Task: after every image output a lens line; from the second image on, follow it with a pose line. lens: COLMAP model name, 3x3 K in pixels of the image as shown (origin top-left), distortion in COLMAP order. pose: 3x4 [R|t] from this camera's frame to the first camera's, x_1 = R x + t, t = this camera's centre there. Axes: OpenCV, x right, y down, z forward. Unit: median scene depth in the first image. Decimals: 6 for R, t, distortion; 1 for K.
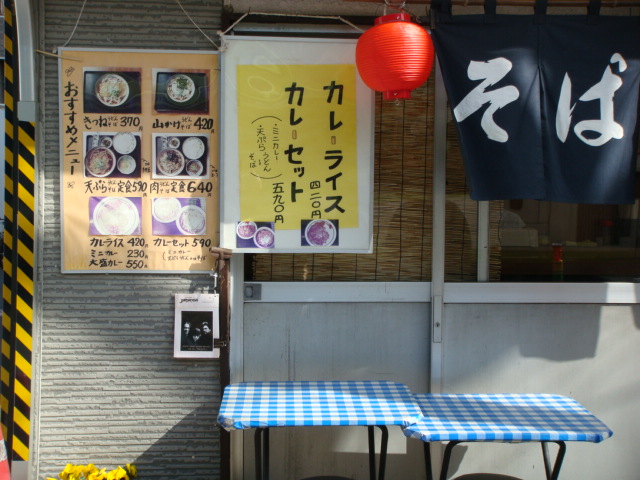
lens RADIAL K [[933.4, 0, 320.0], [0, 933.4, 240.0], [0, 0, 1]] dist [0.120450, 0.001919]
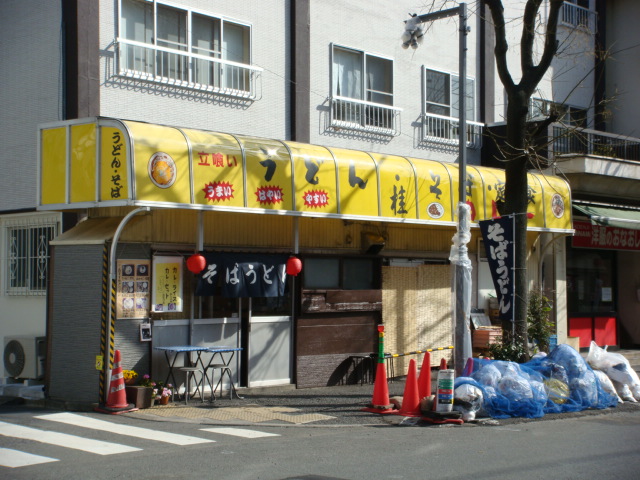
lens RADIAL K [[1125.4, 0, 320.0], [0, 1125.4, 240.0], [0, 0, 1]] dist [-0.002567, -0.010465]
pose [[0.722375, 0.017340, 0.691284, -2.763060], [0.048583, 0.995943, -0.075750, 0.099626], [-0.689792, 0.088304, 0.718602, -2.761584]]
